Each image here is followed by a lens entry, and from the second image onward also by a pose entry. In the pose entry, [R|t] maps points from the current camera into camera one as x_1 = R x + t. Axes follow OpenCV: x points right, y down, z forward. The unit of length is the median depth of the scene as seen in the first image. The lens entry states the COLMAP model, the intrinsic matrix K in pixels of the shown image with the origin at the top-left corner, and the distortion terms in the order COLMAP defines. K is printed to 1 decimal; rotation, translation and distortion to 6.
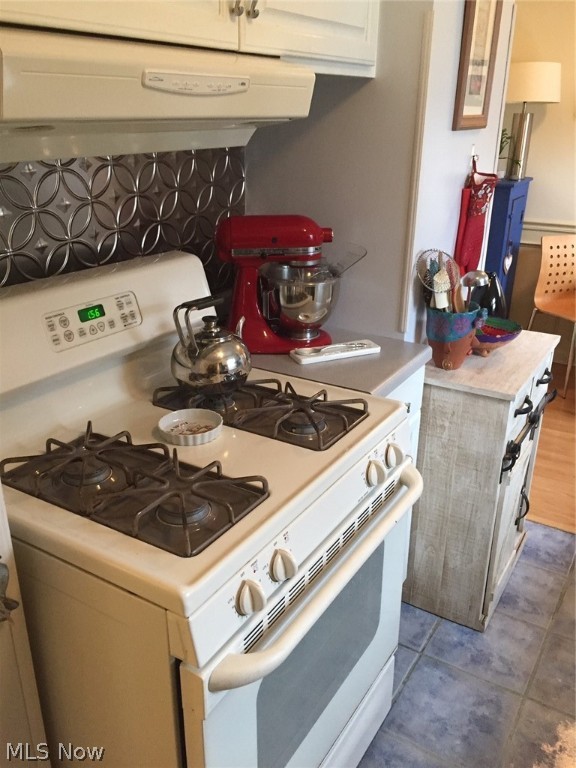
lens RADIAL K [[652.1, 0, 281.1], [0, 652.1, 385.1], [0, 0, 1]] dist [0.062202, -0.079924]
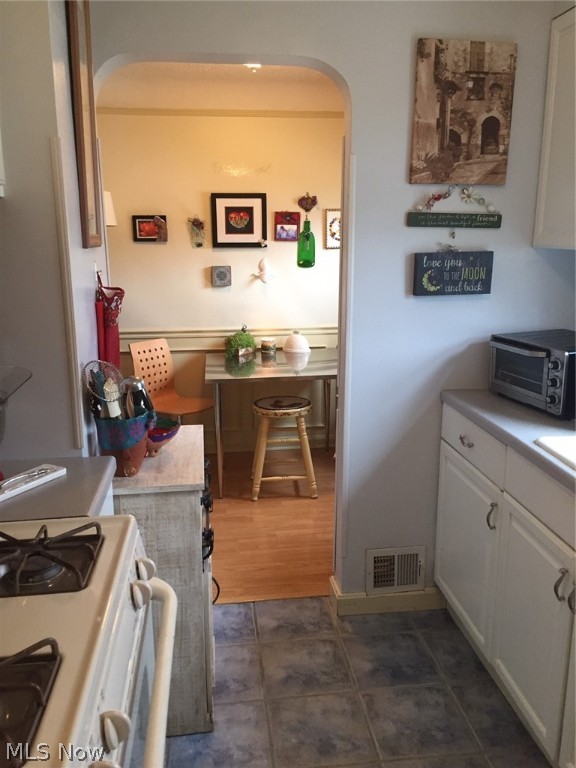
lens RADIAL K [[652.1, 0, 283.8], [0, 652.1, 386.5], [0, 0, 1]] dist [0.062202, -0.079924]
pose [[0.778511, -0.150381, 0.609349, -0.150867], [0.250908, 0.964486, -0.082538, -0.014657], [-0.575297, 0.217147, 0.788594, 0.057076]]
